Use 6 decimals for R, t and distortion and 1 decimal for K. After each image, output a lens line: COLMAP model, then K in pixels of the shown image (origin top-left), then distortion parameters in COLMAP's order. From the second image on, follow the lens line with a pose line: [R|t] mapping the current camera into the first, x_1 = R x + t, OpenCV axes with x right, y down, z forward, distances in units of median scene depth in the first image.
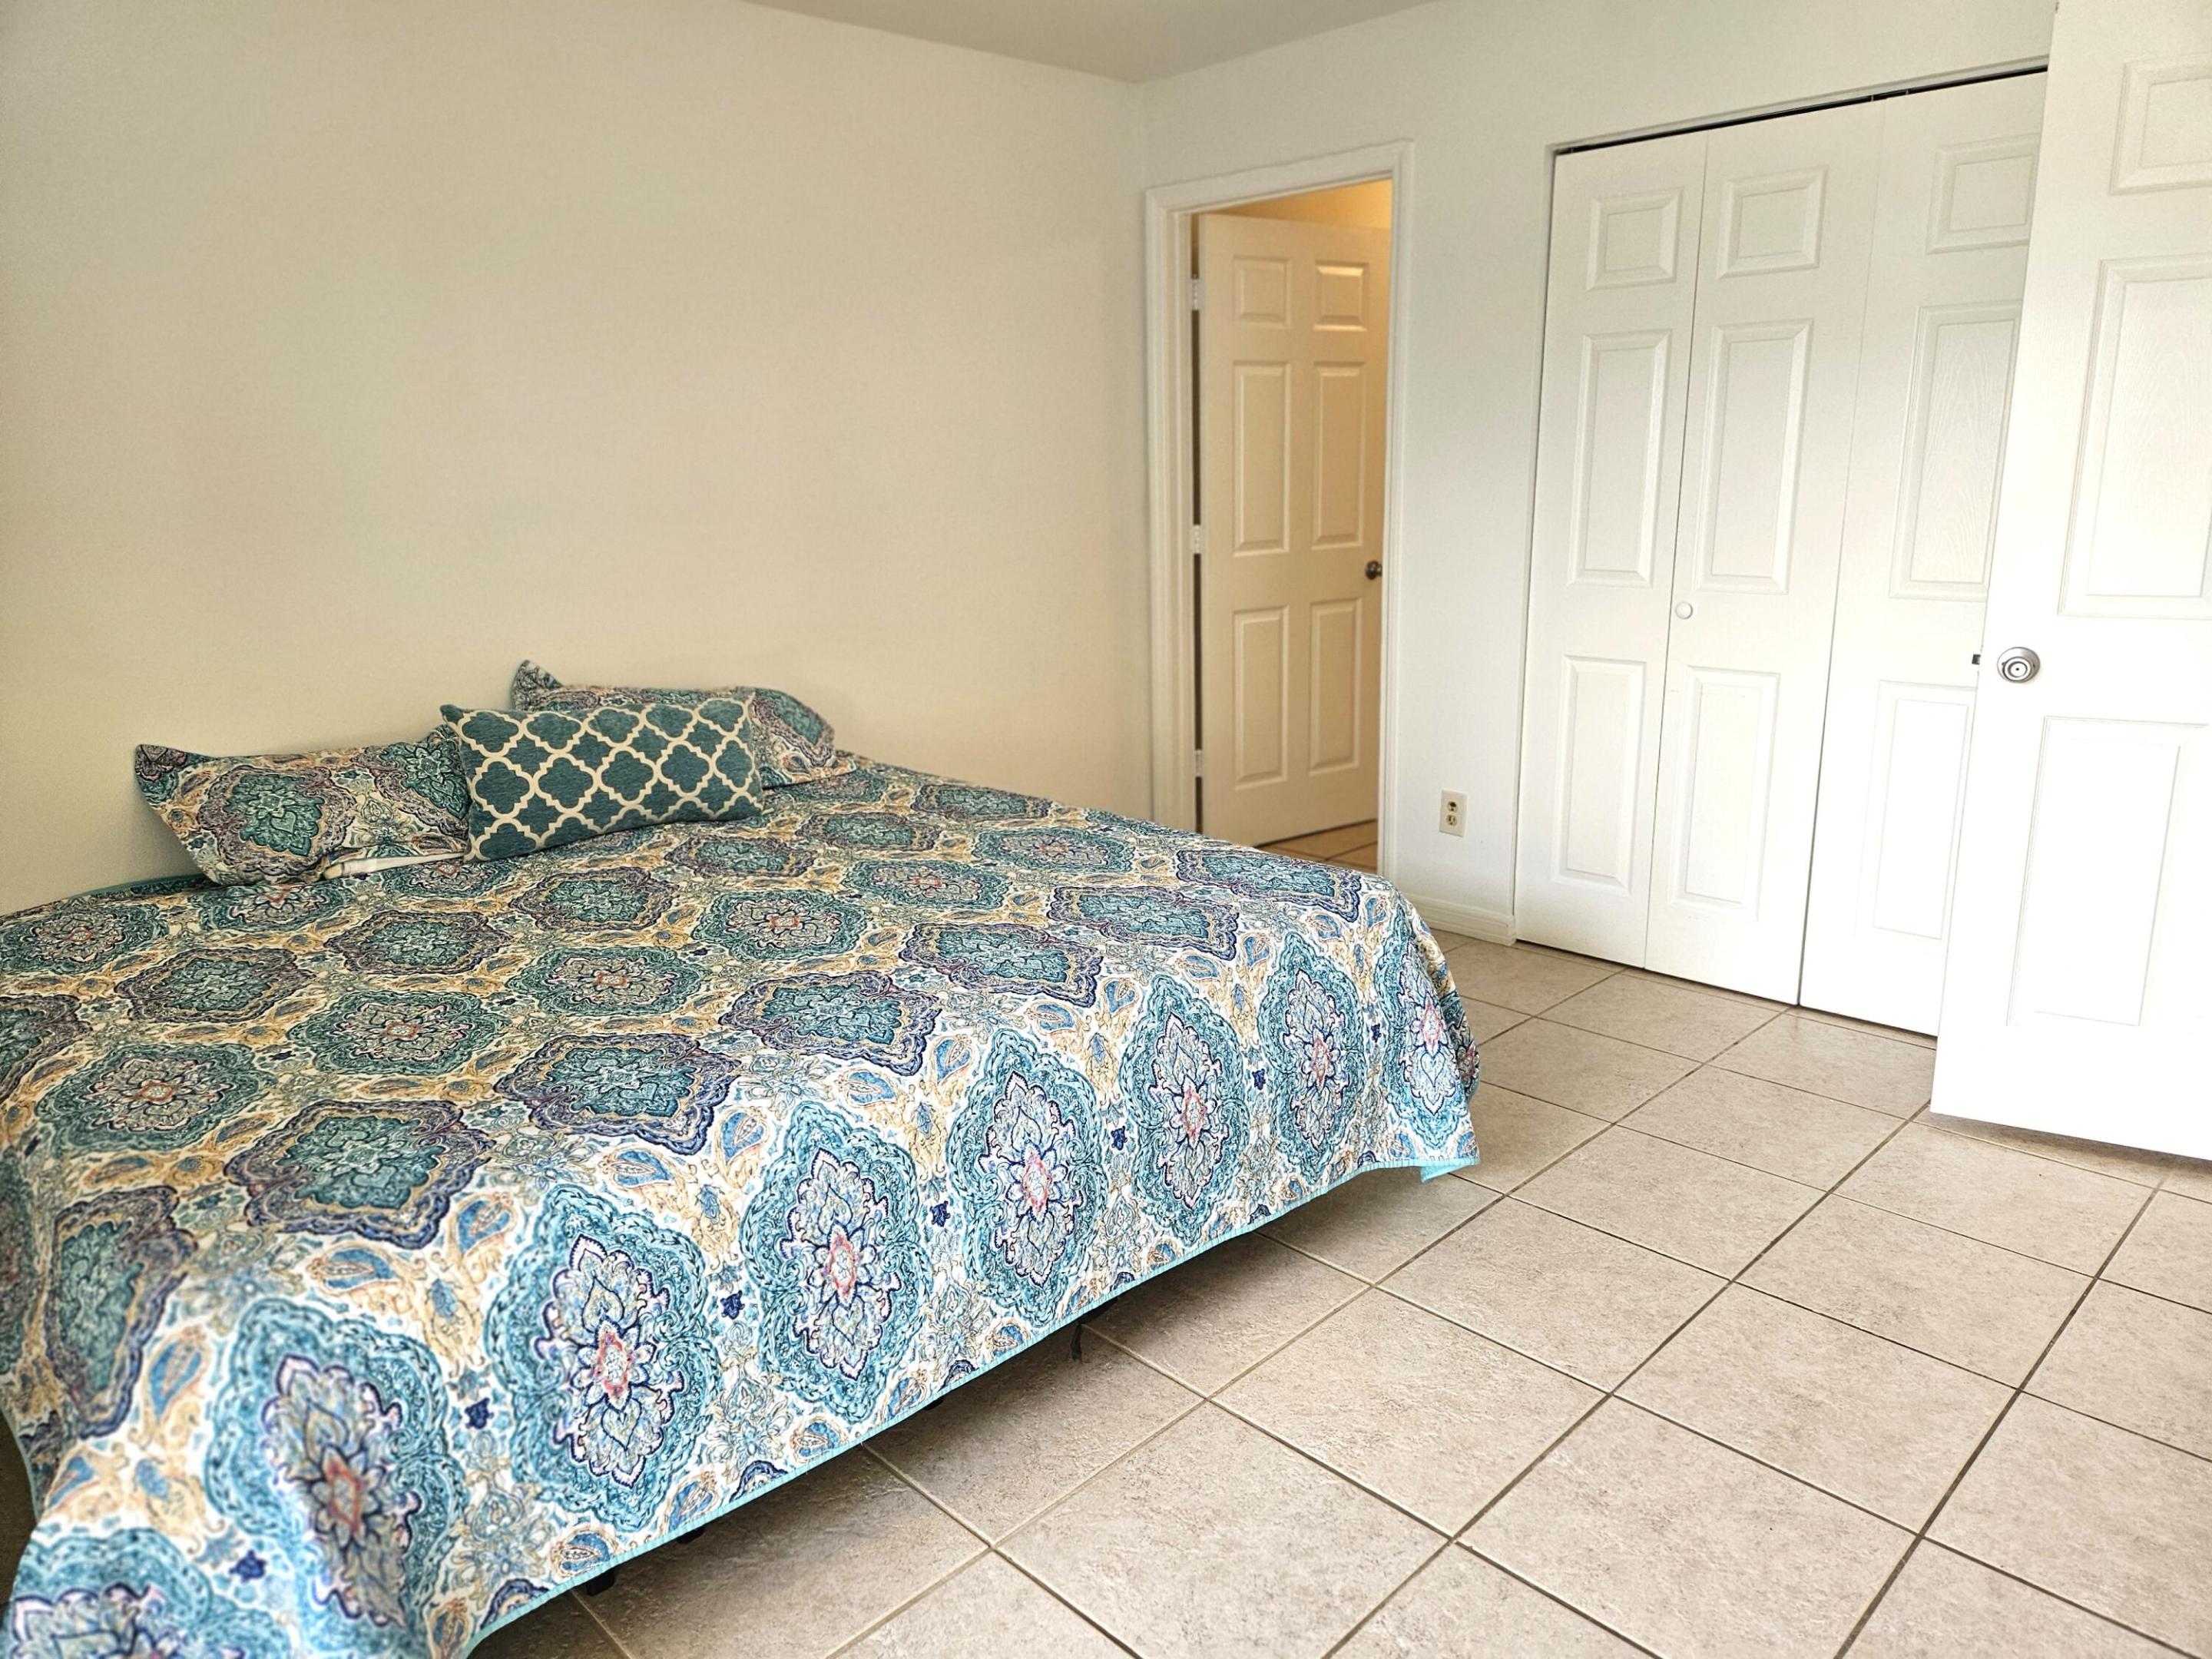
lens RADIAL K [[1486.5, 0, 1124.7], [0, 1486.5, 820.2], [0, 0, 1]] dist [0.067776, -0.057591]
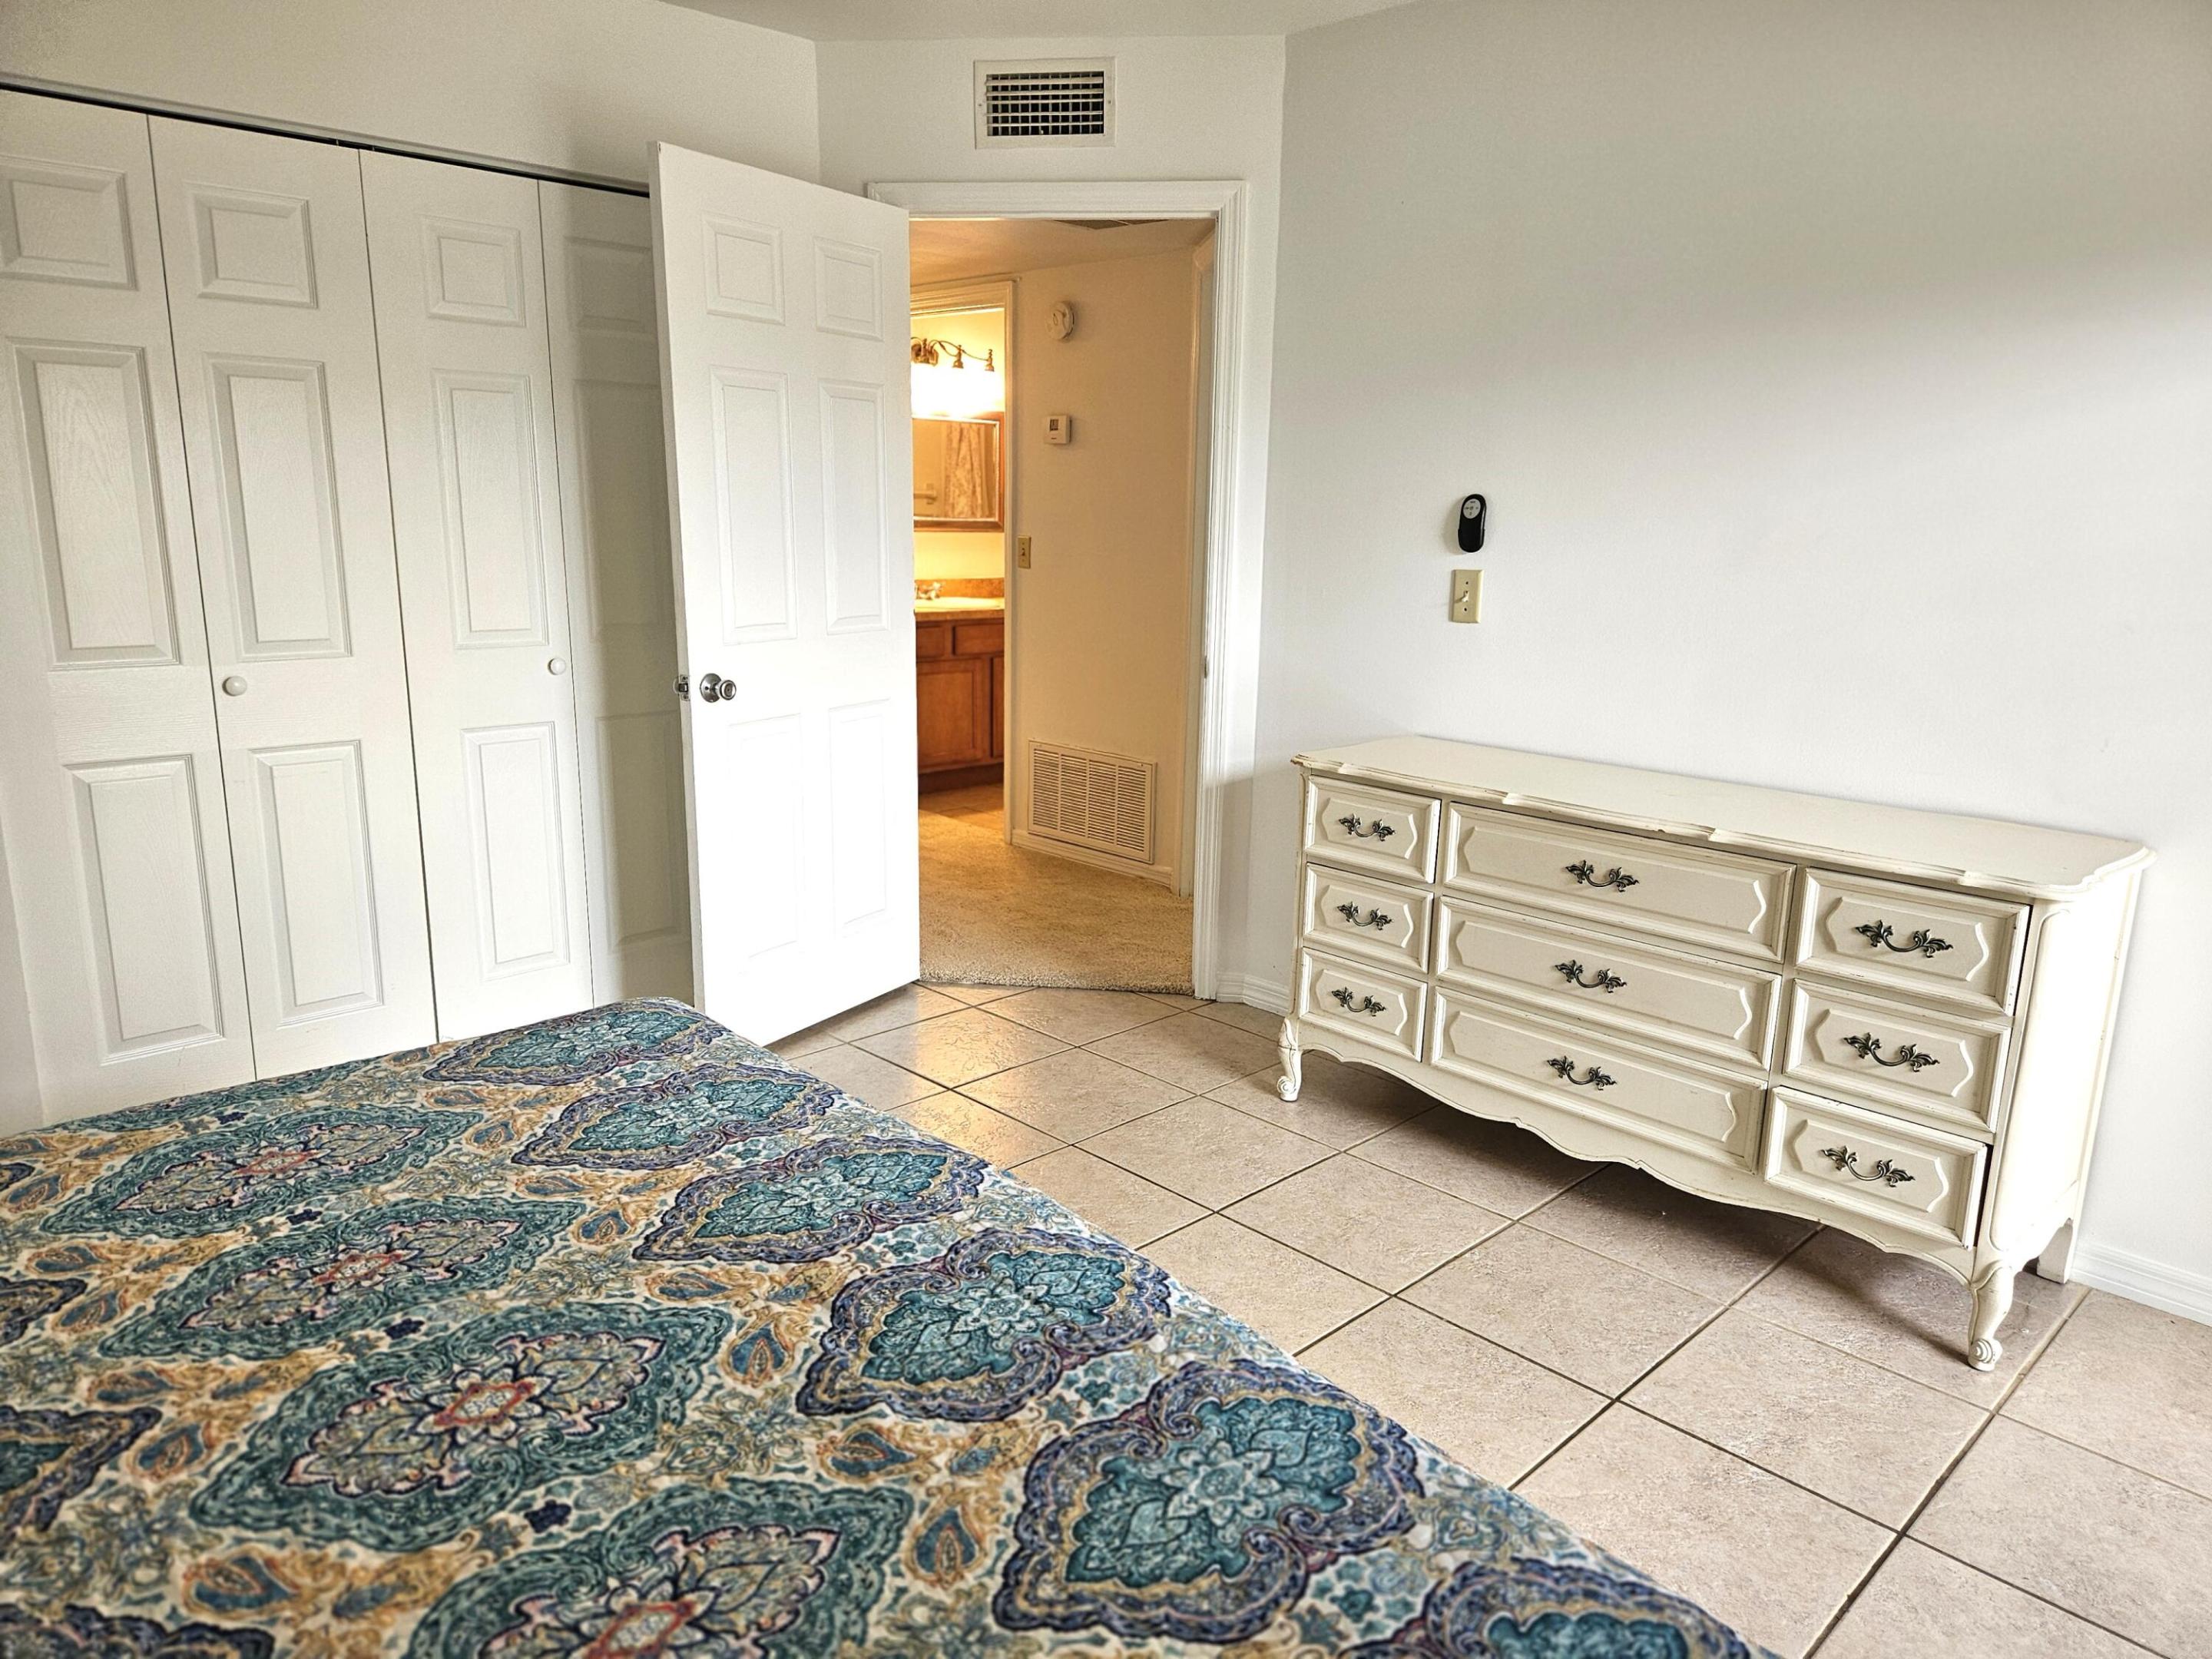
lens RADIAL K [[1486.5, 0, 1100.5], [0, 1486.5, 834.4], [0, 0, 1]] dist [0.067776, -0.057591]
pose [[0.006337, -0.195192, 0.980745, -0.818746], [0.219577, 0.957099, 0.189067, -0.197066], [-0.975575, 0.214151, 0.048925, 0.874286]]
